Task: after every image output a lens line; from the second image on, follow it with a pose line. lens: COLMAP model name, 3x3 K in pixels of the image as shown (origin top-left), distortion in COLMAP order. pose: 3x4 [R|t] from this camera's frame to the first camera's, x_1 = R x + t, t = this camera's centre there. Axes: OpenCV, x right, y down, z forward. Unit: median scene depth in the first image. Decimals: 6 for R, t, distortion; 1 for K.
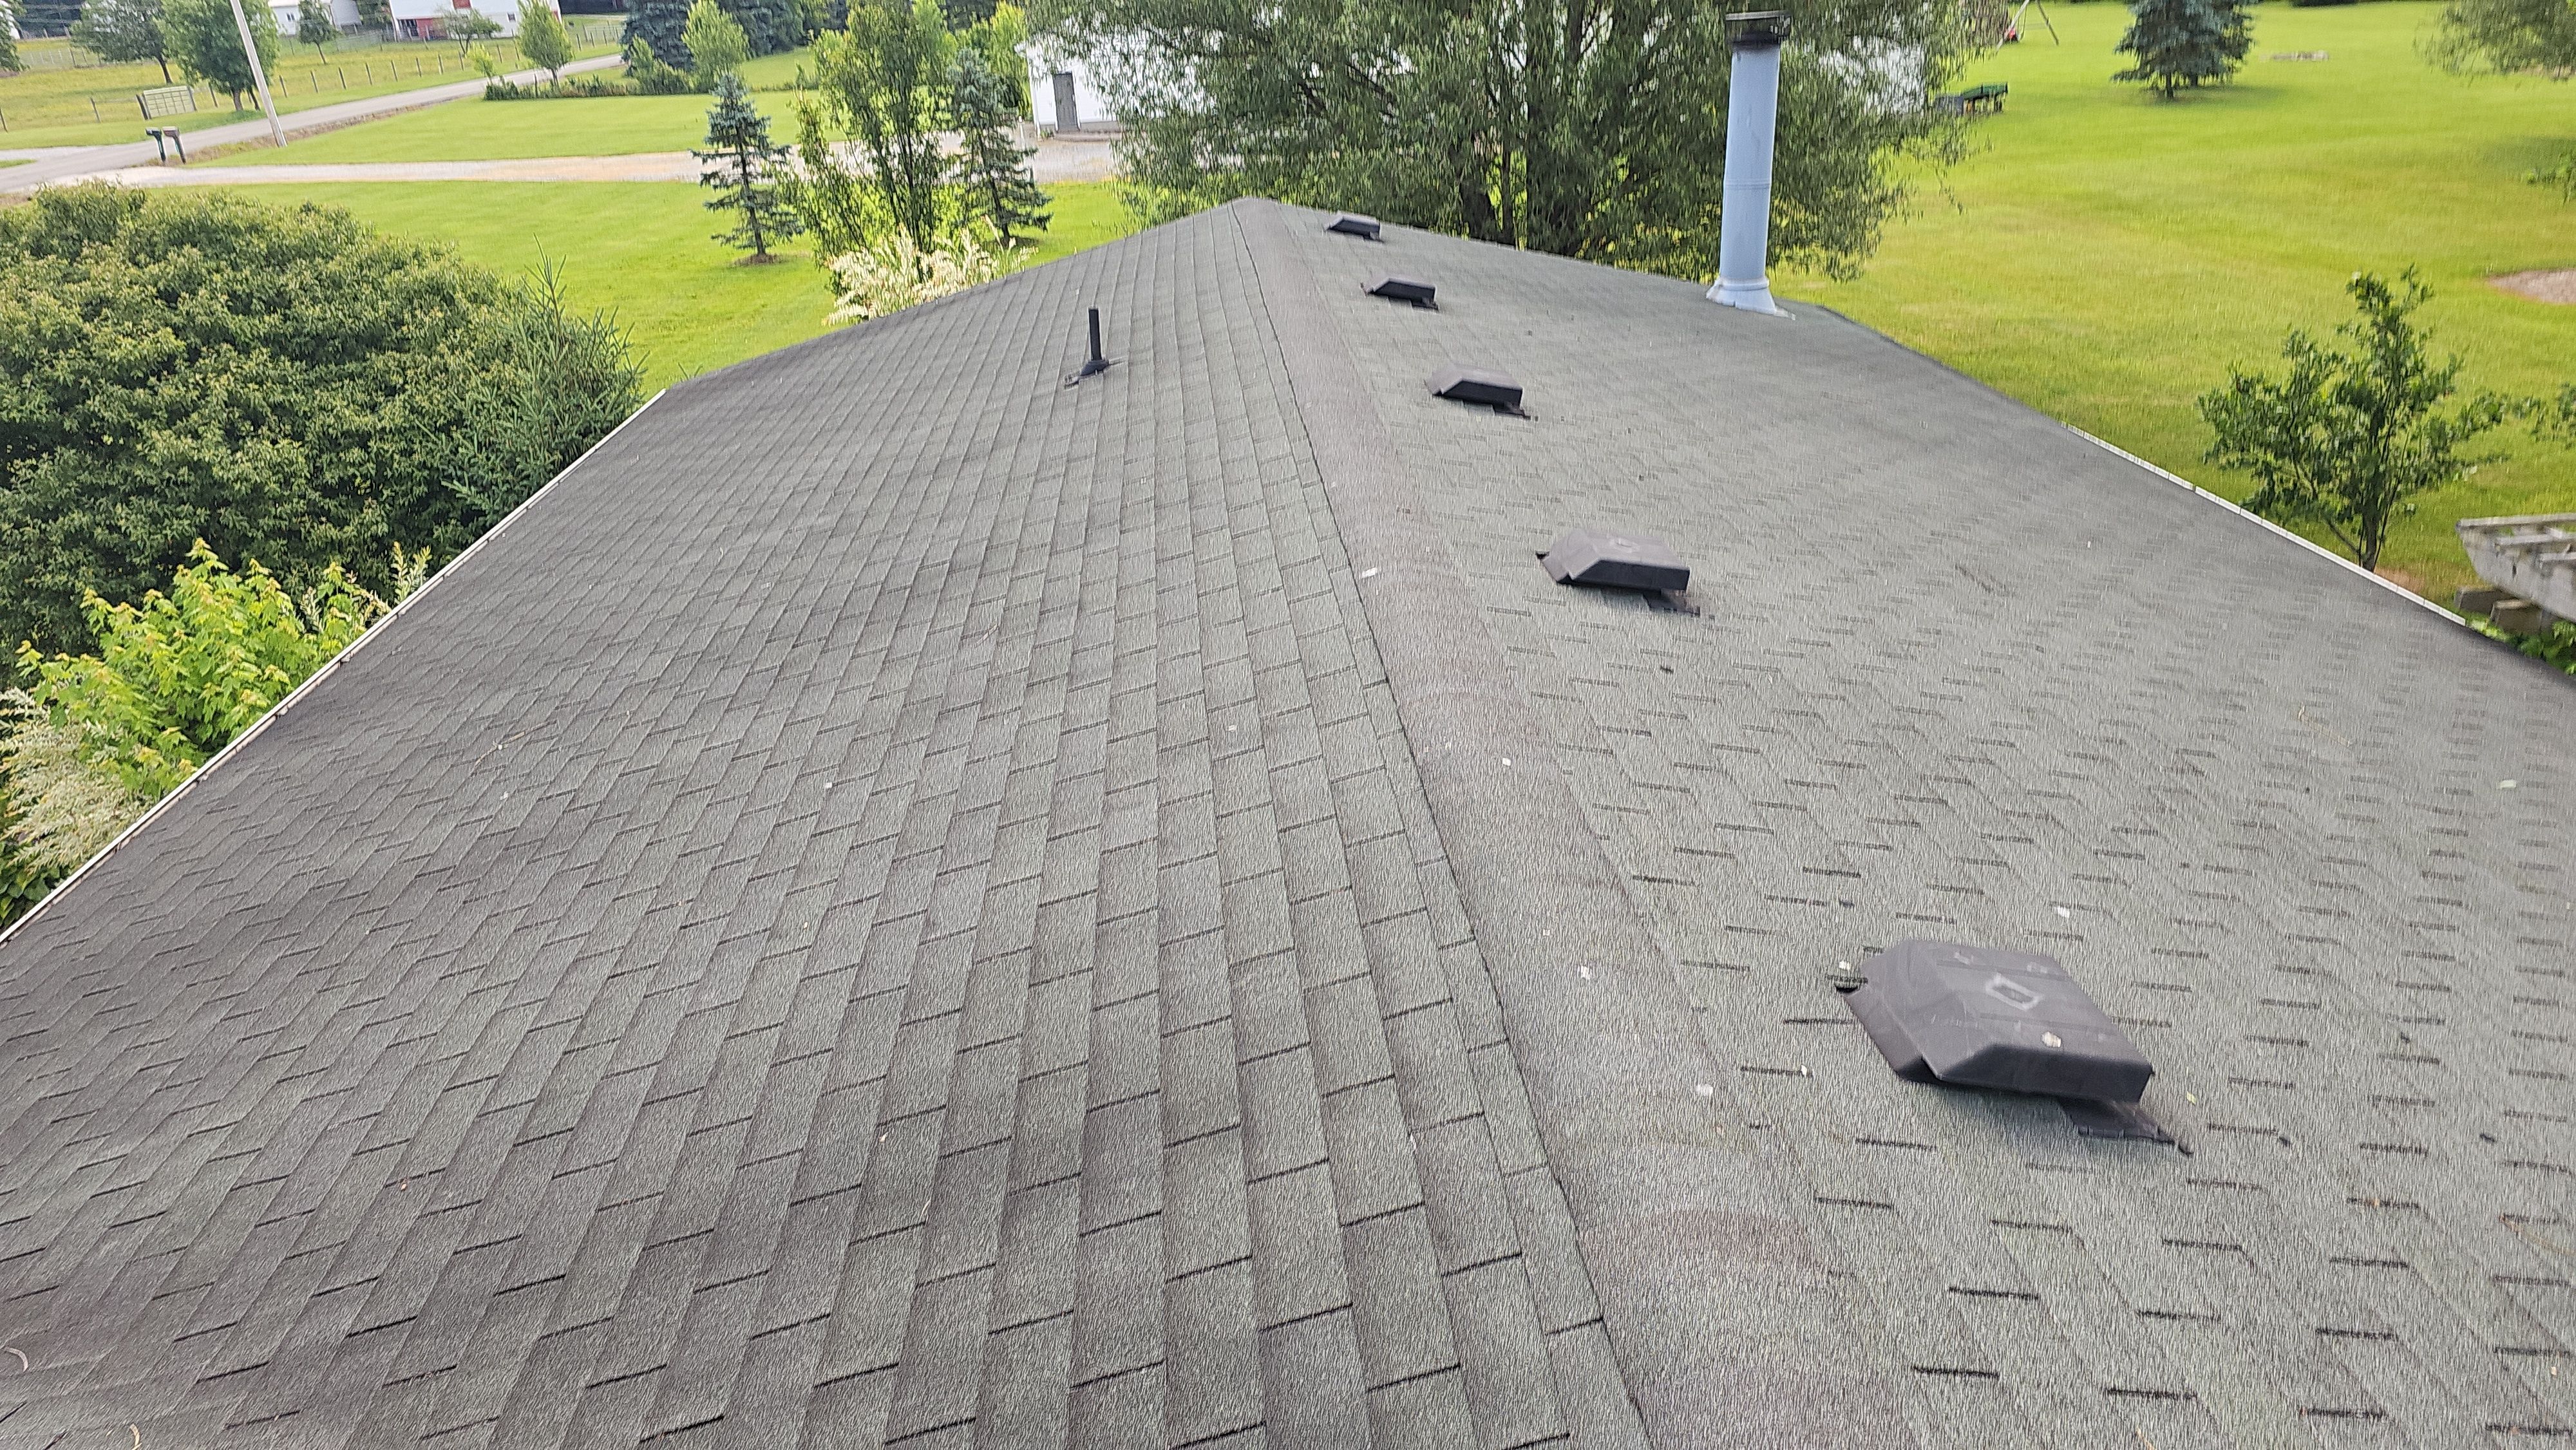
lens RADIAL K [[1675.8, 0, 1288.0], [0, 1675.8, 725.0], [0, 0, 1]] dist [0.048261, -0.057275]
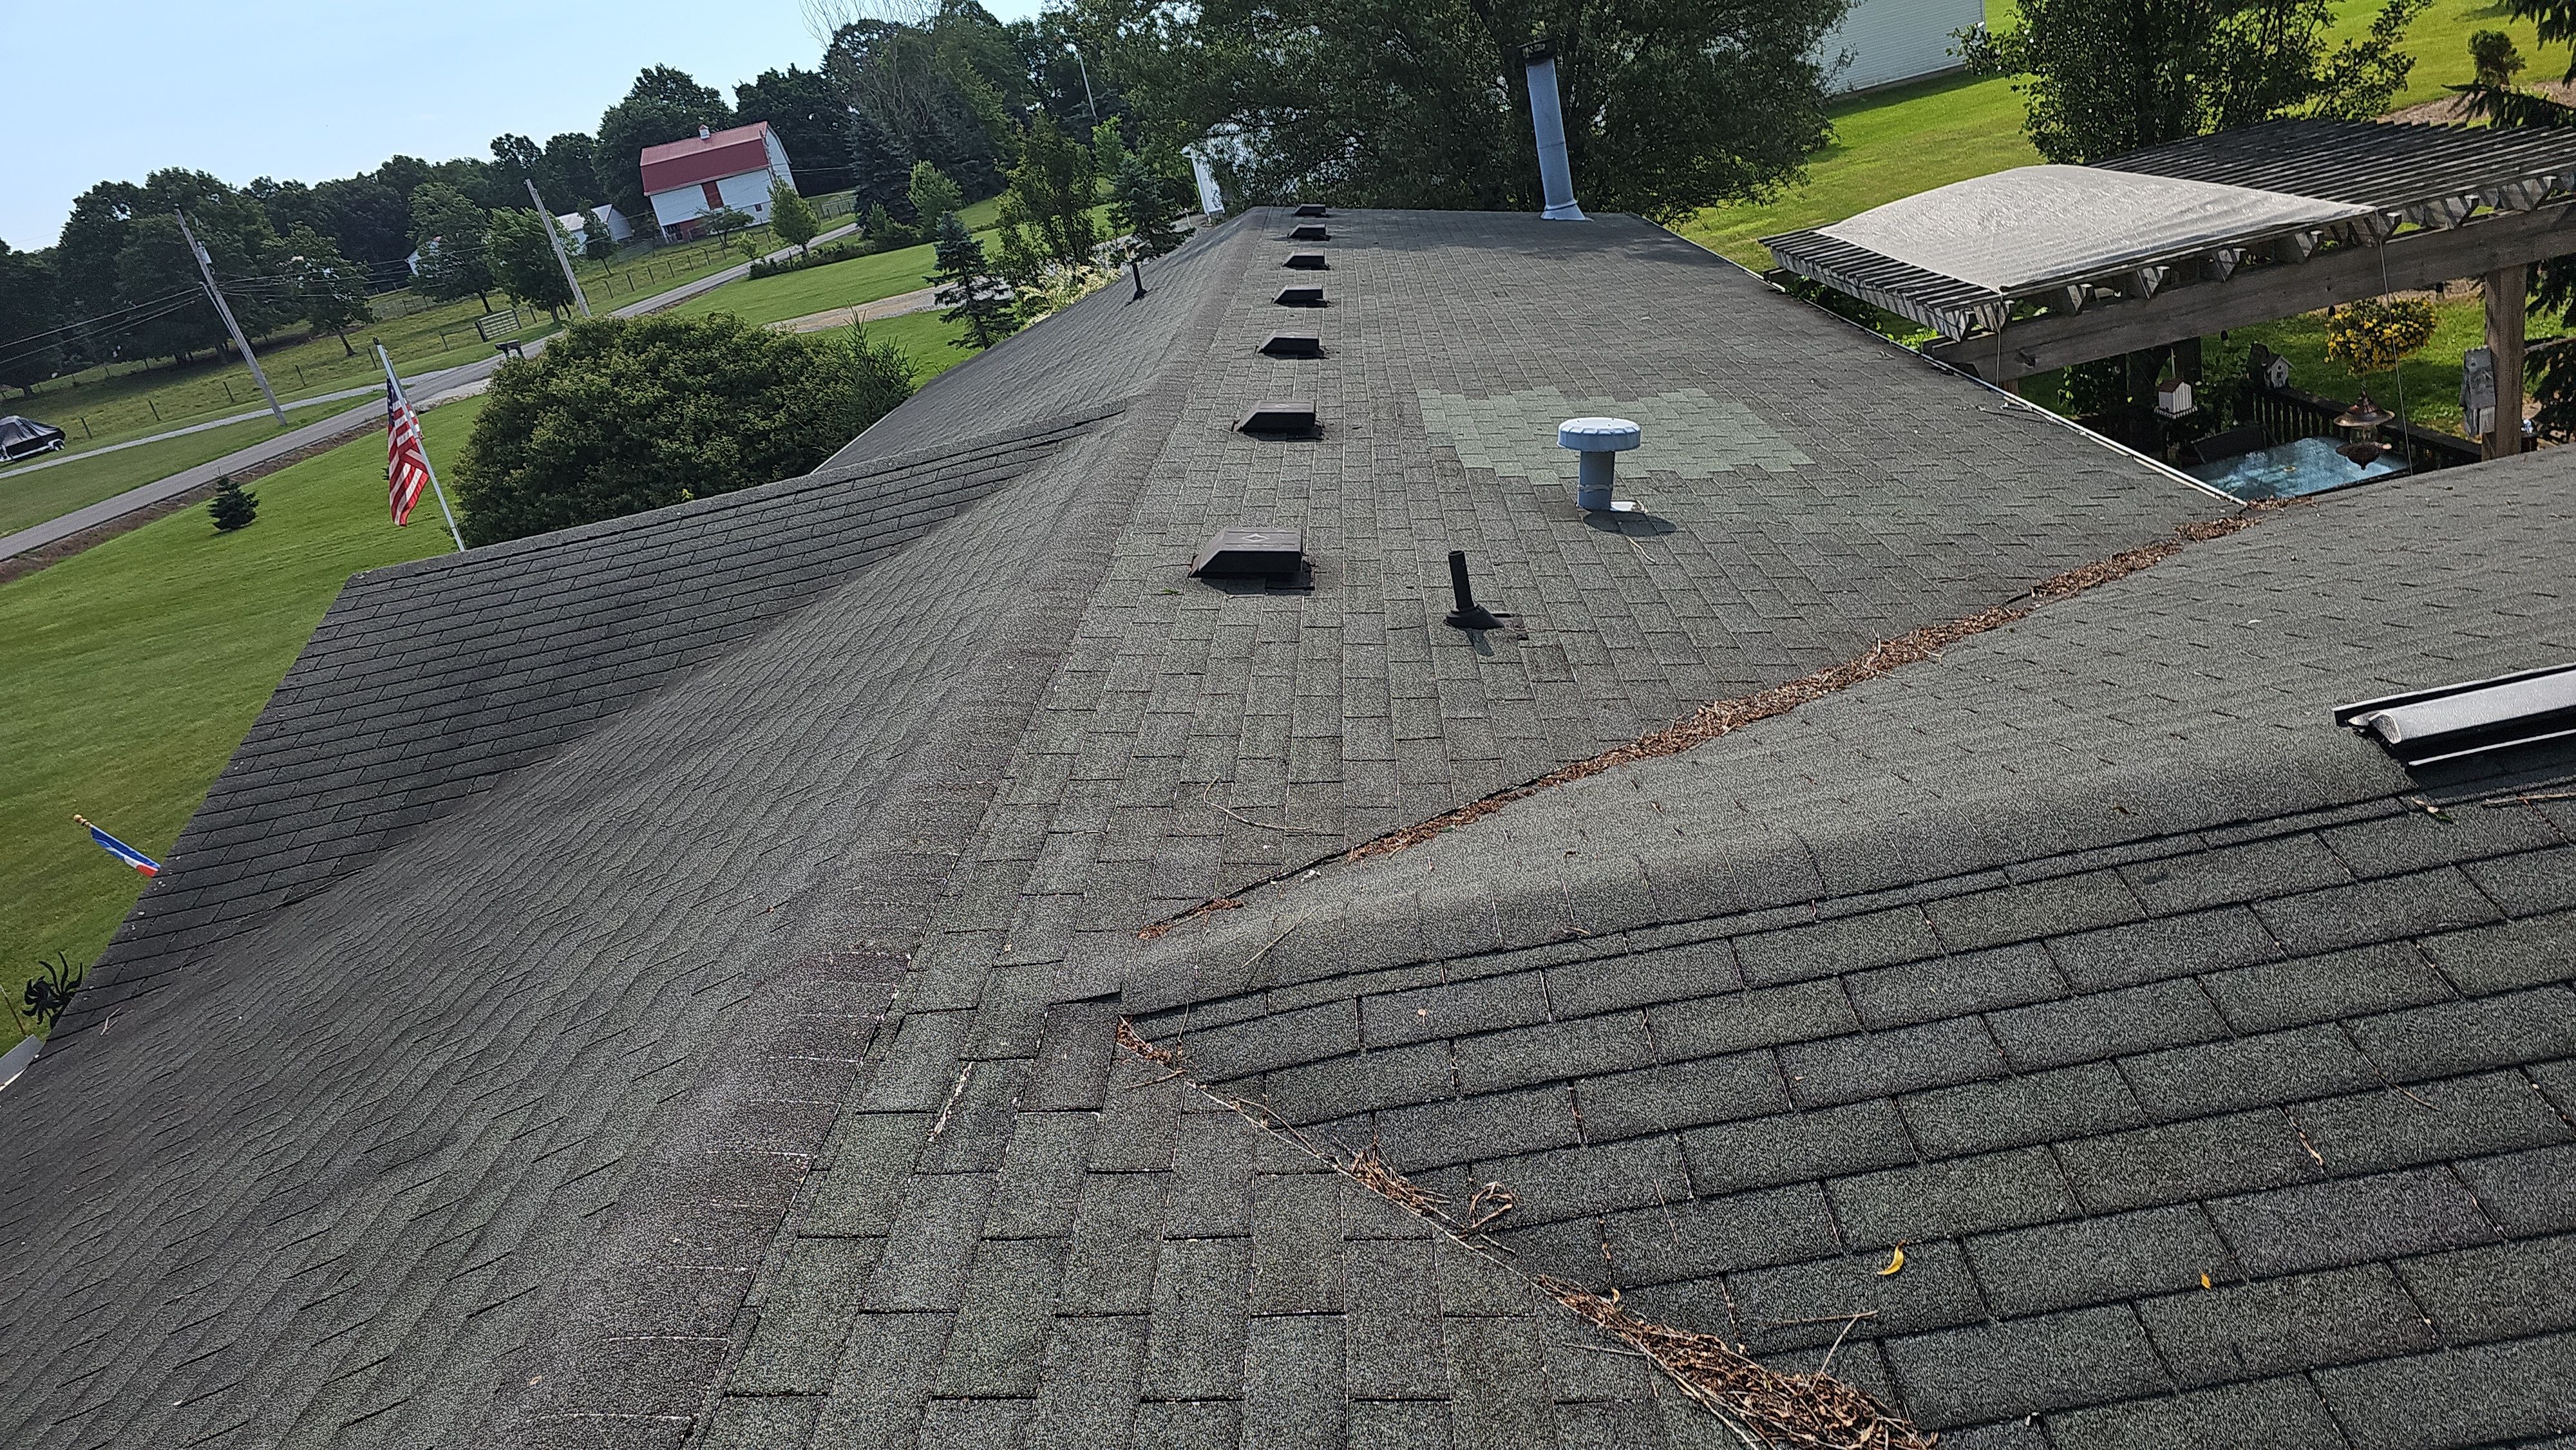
lens RADIAL K [[1675.8, 0, 1288.0], [0, 1675.8, 725.0], [0, 0, 1]] dist [0.048261, -0.057275]
pose [[0.980289, -0.124907, -0.153072, 0.057317], [0.118872, 0.991749, -0.047998, 0.077796], [0.157804, 0.028856, 0.987049, -0.172752]]
